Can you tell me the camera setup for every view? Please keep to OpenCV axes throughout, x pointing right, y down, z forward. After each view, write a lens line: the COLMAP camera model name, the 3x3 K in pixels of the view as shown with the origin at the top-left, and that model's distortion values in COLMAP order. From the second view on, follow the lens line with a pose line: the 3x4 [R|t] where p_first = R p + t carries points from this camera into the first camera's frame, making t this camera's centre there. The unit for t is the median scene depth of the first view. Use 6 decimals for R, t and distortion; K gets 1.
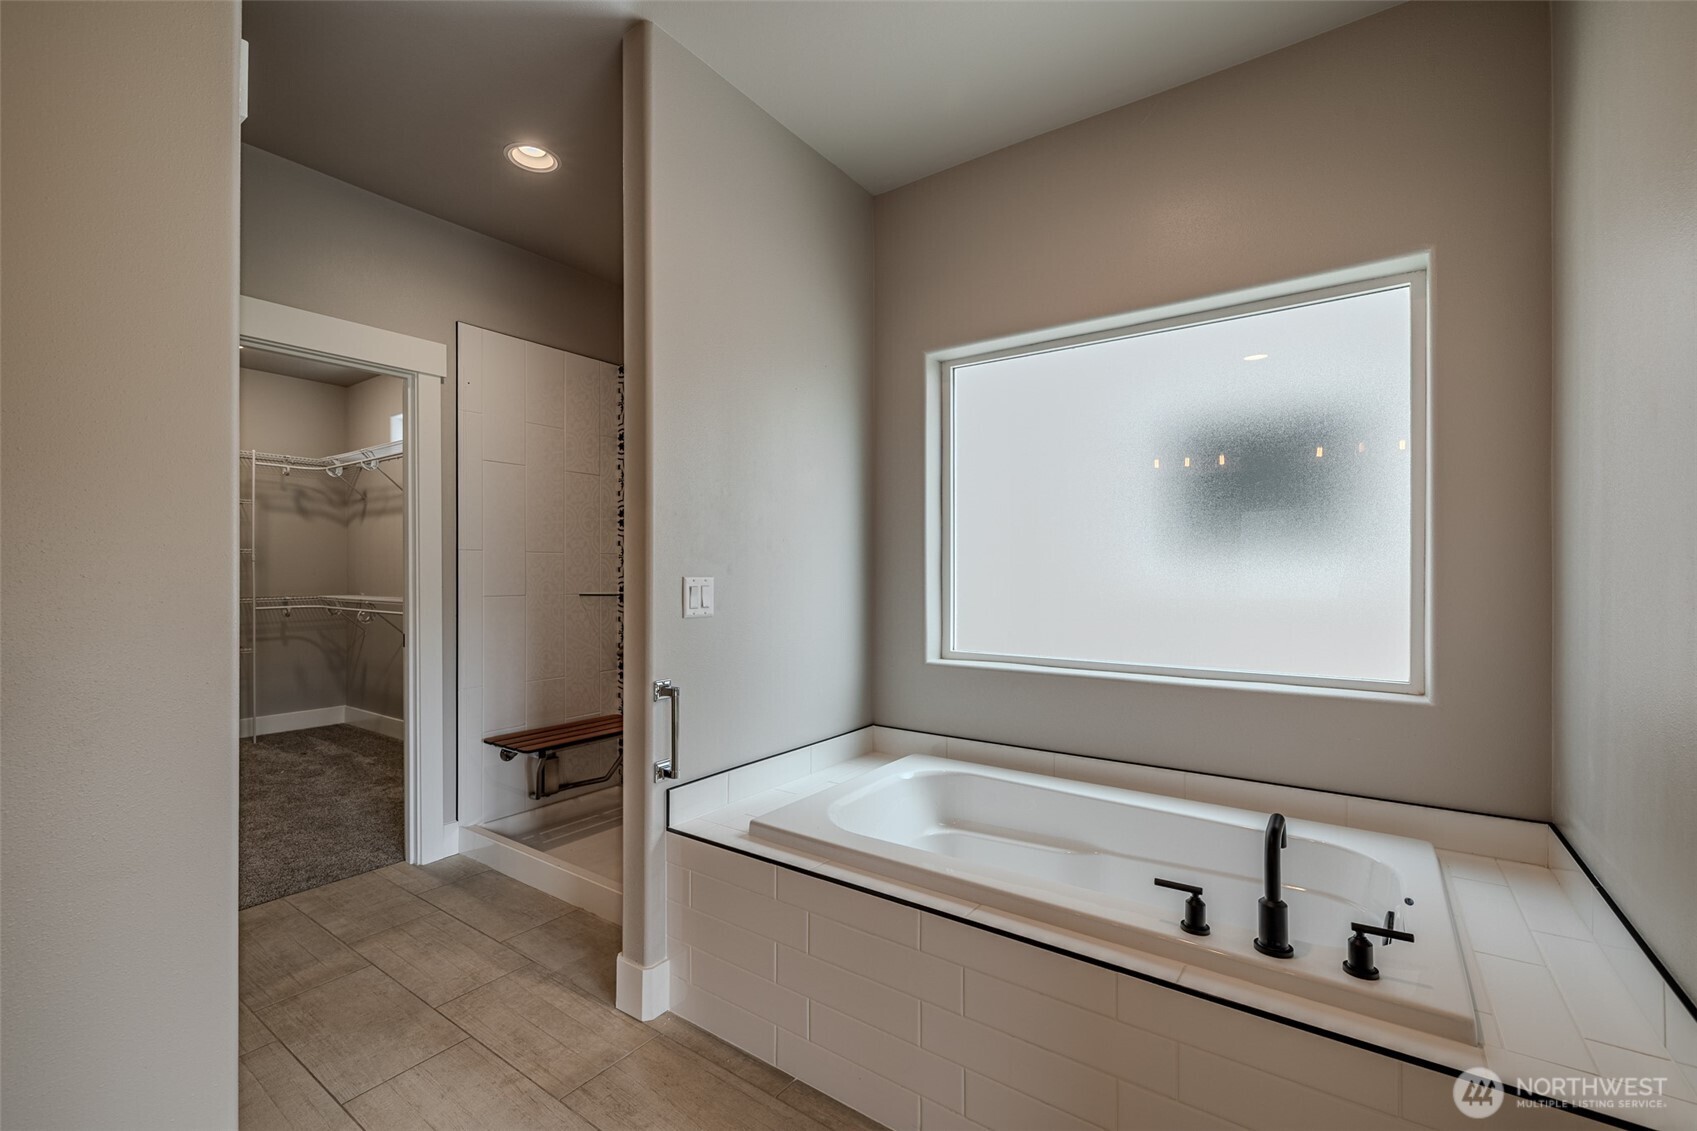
lens RADIAL K [[721.1, 0, 839.3], [0, 721.1, 573.8], [0, 0, 1]] dist [-0.000273, -0.000042]
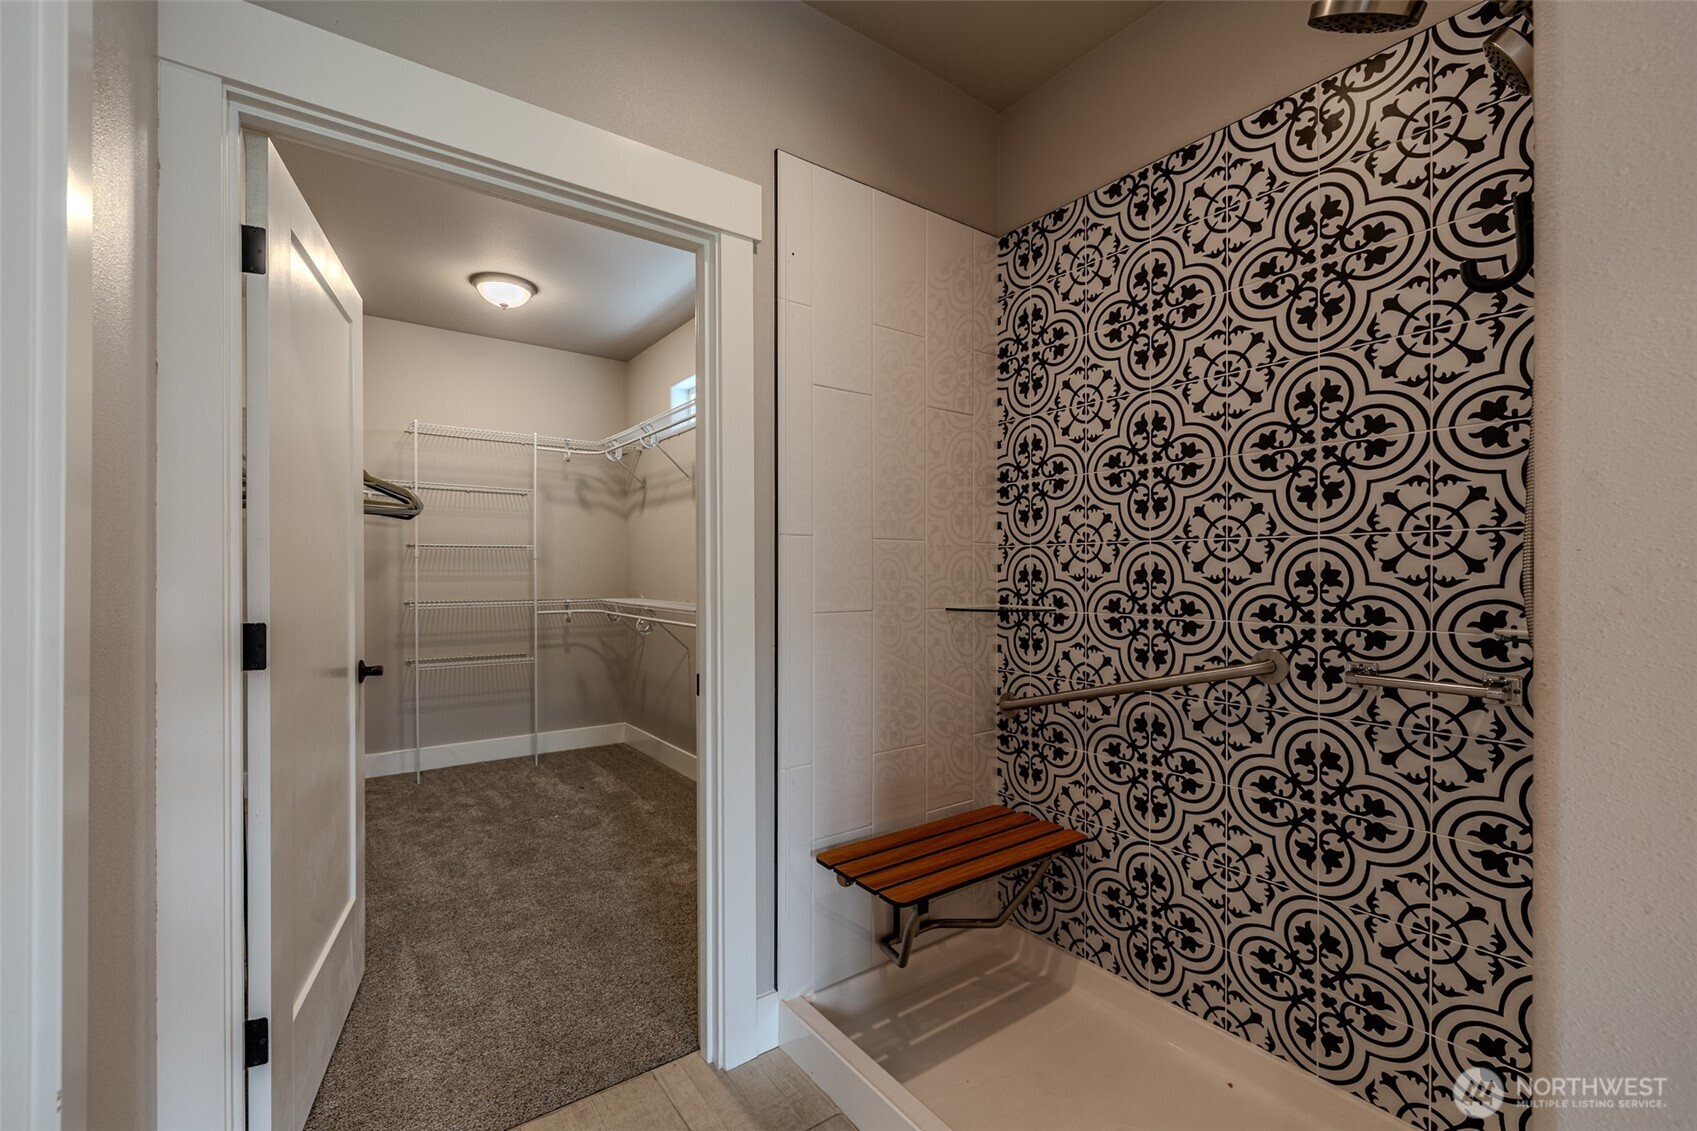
lens RADIAL K [[721.1, 0, 839.3], [0, 721.1, 573.8], [0, 0, 1]] dist [-0.000273, -0.000042]
pose [[0.949050, 0.001412, -0.315121, -0.225861], [-0.000620, 0.999996, 0.002614, -0.002686], [0.315124, -0.002286, 0.949048, 0.348802]]
